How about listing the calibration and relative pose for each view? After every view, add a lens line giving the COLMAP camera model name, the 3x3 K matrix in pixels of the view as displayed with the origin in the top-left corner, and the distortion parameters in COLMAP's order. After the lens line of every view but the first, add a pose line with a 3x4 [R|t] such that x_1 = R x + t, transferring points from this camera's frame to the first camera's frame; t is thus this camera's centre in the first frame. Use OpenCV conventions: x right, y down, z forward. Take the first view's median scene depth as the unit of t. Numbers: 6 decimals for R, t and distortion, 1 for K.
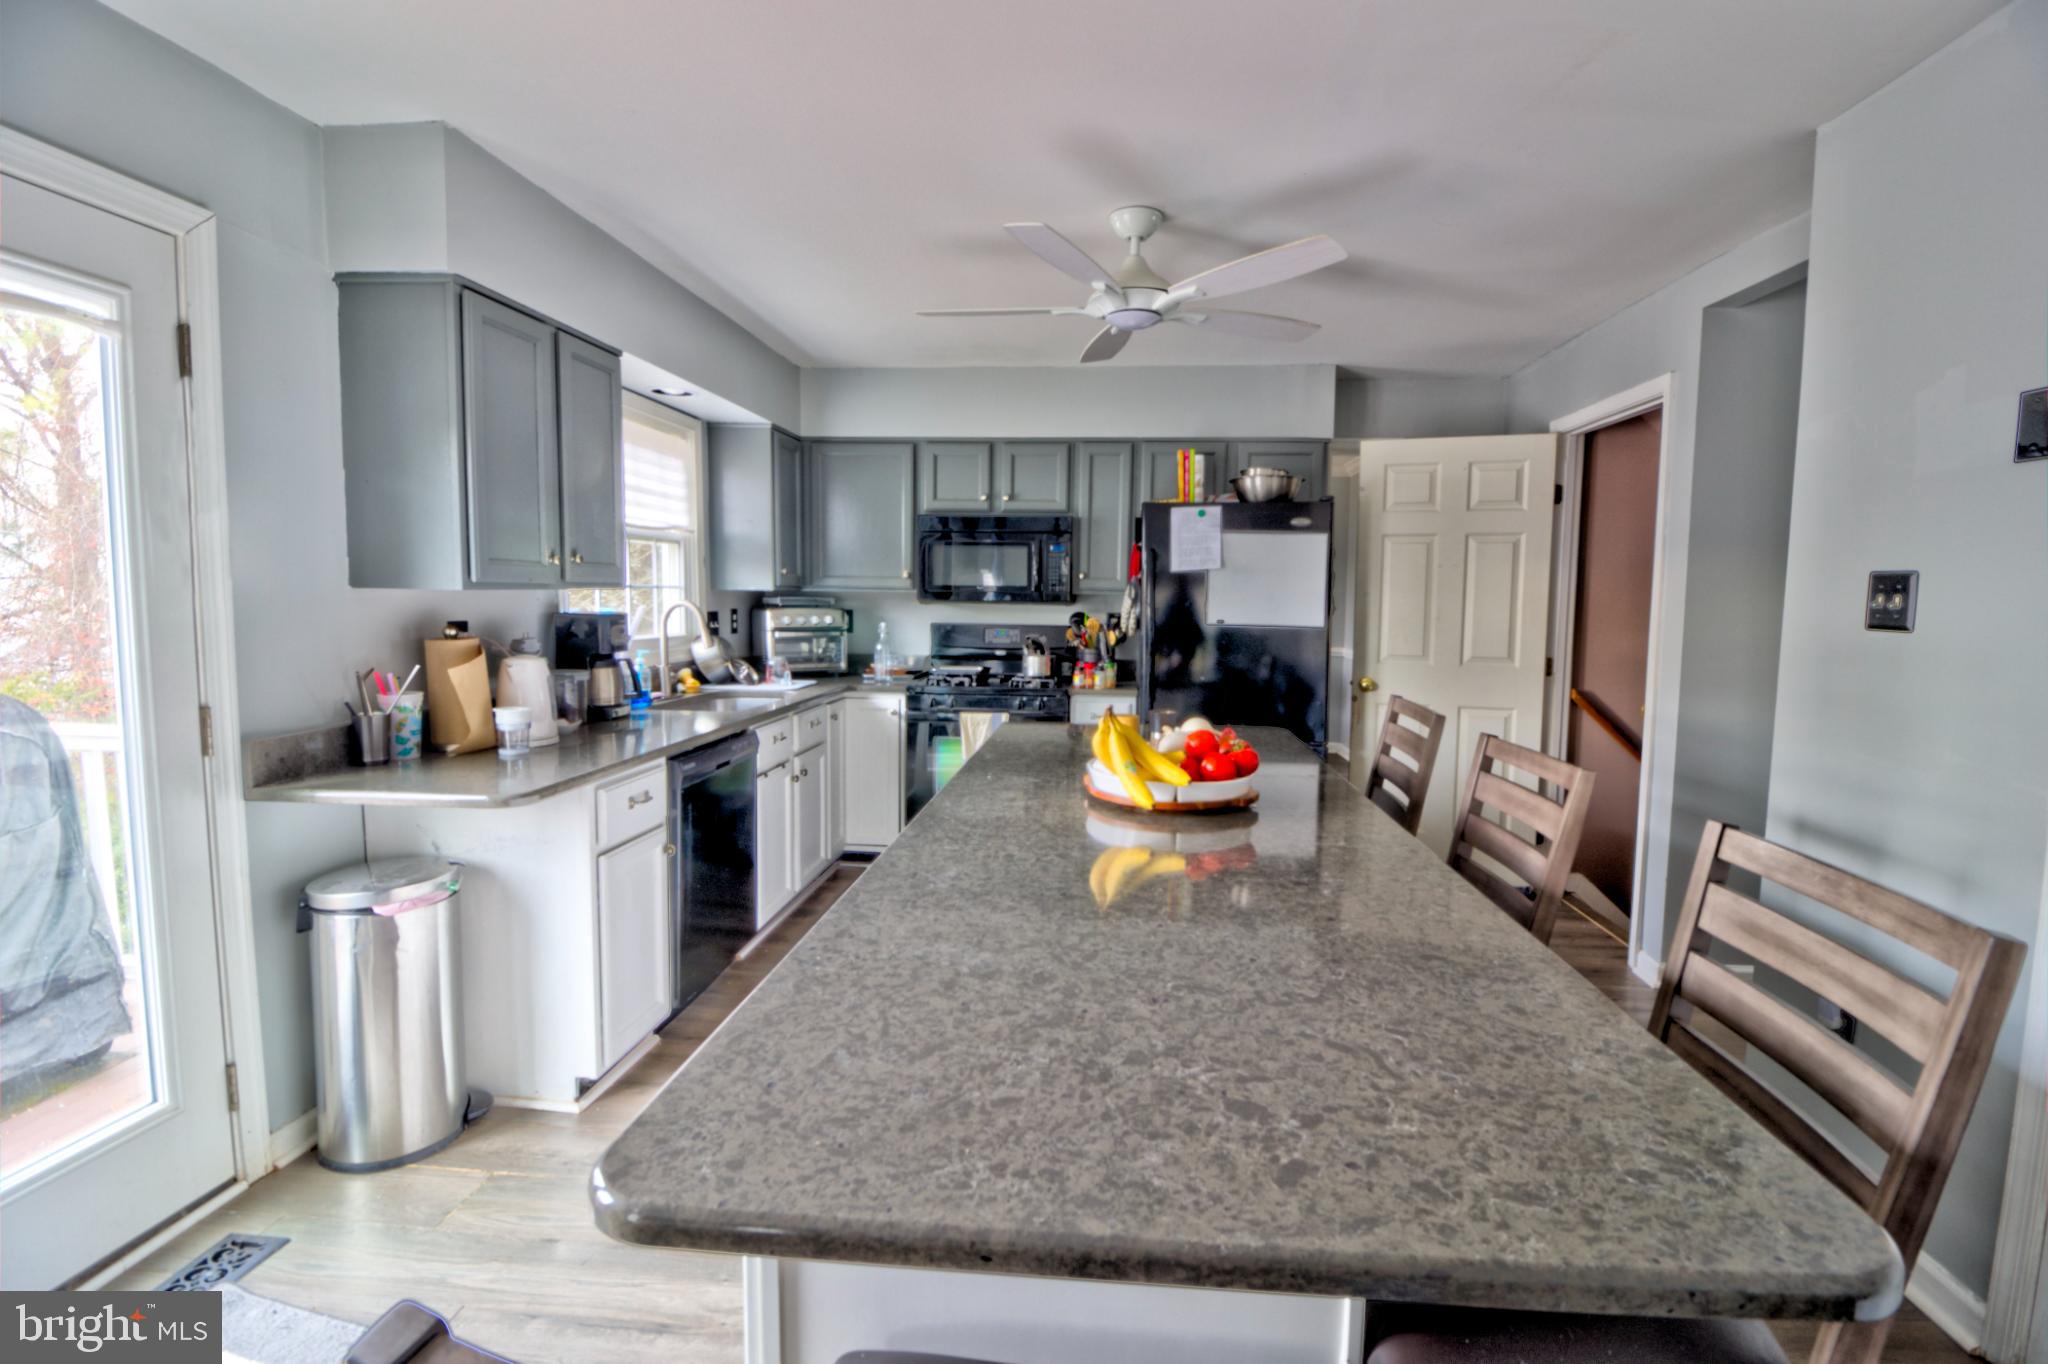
lens RADIAL K [[946.3, 0, 1028.6], [0, 946.3, 668.7], [0, 0, 1]] dist [-0.006938, -0.006040]
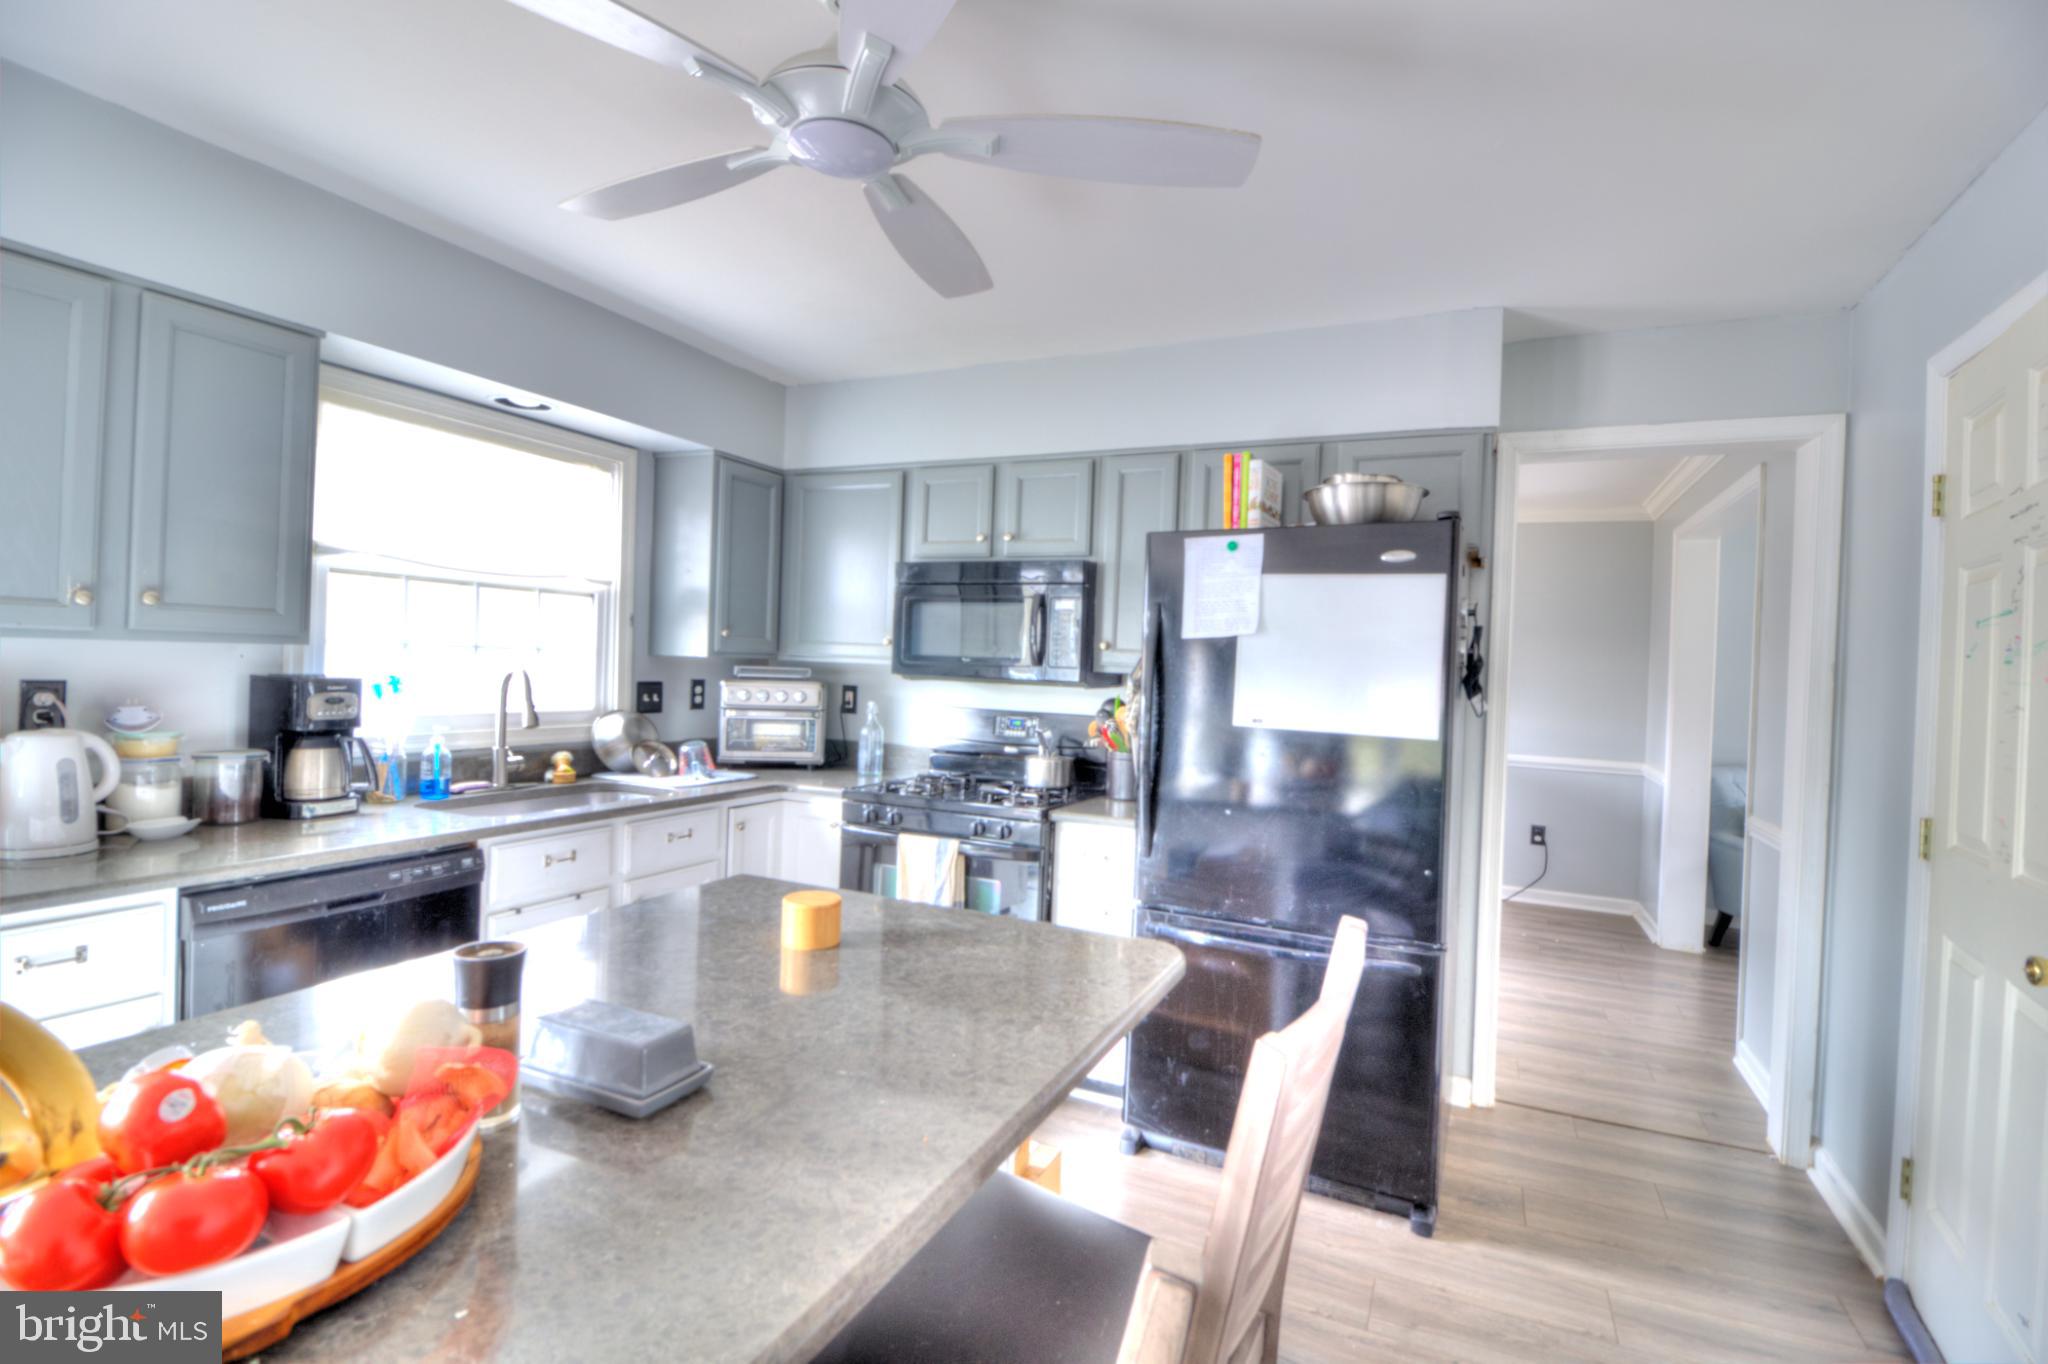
lens RADIAL K [[946.3, 0, 1019.5], [0, 946.3, 682.3], [0, 0, 1]] dist [-0.006938, -0.006040]
pose [[0.940852, 0.028271, -0.337637, 0.245882], [-0.052481, 0.996646, -0.062794, -0.026473], [0.334729, 0.076799, 0.939180, 0.349028]]
